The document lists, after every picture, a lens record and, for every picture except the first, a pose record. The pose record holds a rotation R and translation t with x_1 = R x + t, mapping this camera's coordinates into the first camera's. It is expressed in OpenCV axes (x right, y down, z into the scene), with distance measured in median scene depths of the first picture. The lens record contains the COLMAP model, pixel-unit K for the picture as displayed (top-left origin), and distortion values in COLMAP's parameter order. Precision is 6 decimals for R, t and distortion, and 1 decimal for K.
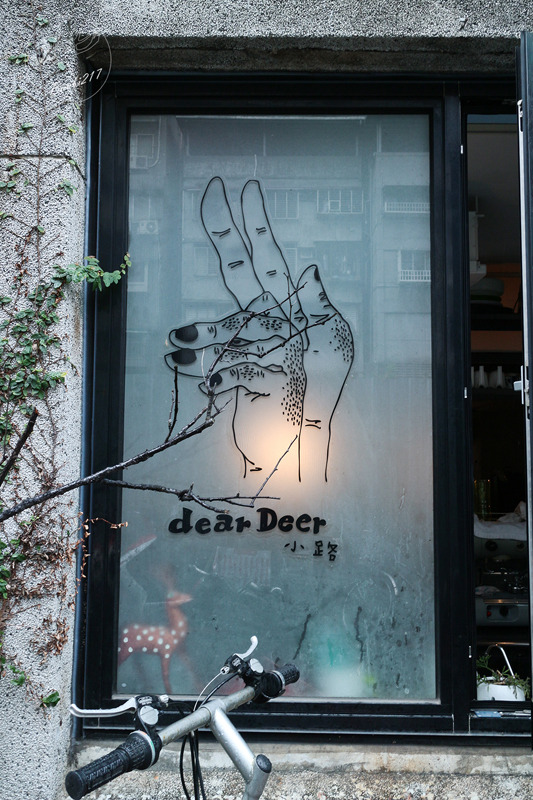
lens RADIAL K [[767.6, 0, 262.6], [0, 767.6, 393.2], [0, 0, 1]] dist [-0.005310, 0.000000]
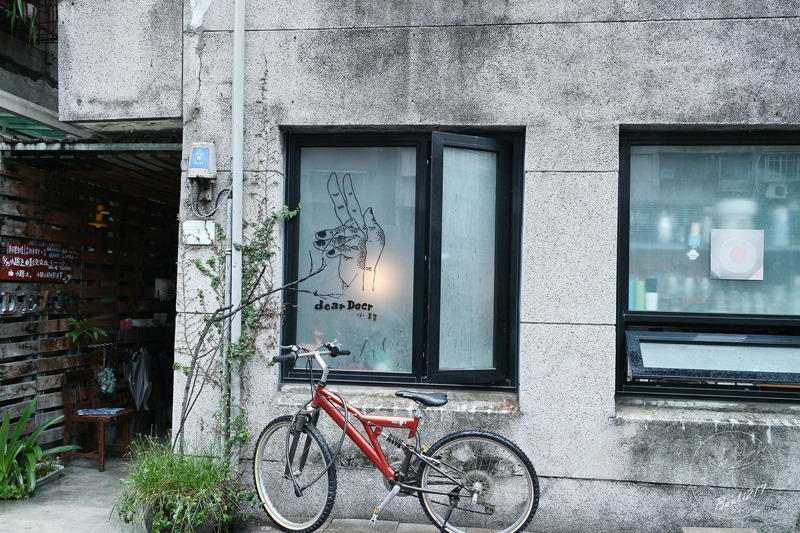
lens RADIAL K [[767.6, 0, 403.7], [0, 767.6, 271.1], [0, 0, 1]] dist [-0.005310, 0.000000]
pose [[0.993235, 0.010934, -0.115609, 0.513451], [-0.003809, 0.998089, 0.061677, -0.121200], [0.116062, -0.060819, 0.991378, -1.672022]]
